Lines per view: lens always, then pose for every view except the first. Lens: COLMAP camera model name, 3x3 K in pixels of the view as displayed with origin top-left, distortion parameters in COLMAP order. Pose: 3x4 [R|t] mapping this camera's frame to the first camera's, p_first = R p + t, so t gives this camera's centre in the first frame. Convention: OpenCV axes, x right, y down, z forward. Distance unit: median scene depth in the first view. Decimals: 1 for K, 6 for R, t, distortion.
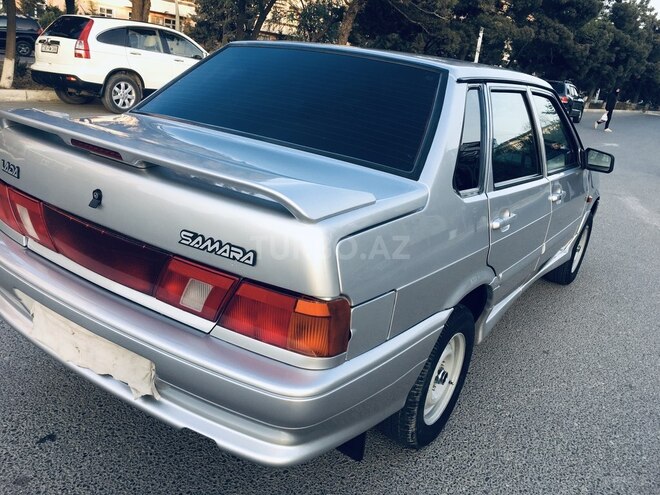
lens RADIAL K [[562.8, 0, 330.0], [0, 562.8, 247.5], [0, 0, 1]] dist [0.087599, -0.116245]
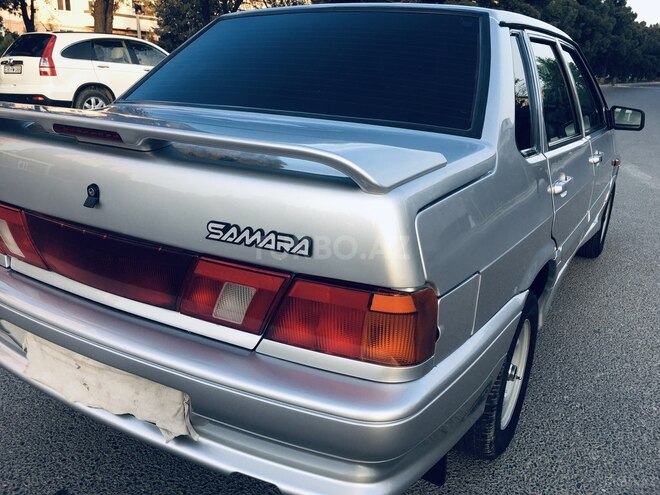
lens RADIAL K [[565.2, 0, 330.0], [0, 565.2, 247.5], [0, 0, 1]] dist [0.083122, -0.110024]
pose [[0.994709, -0.099651, 0.024961, -0.093462], [0.099743, 0.995010, -0.002500, 0.018241], [-0.024587, 0.004976, 0.999685, 0.168832]]
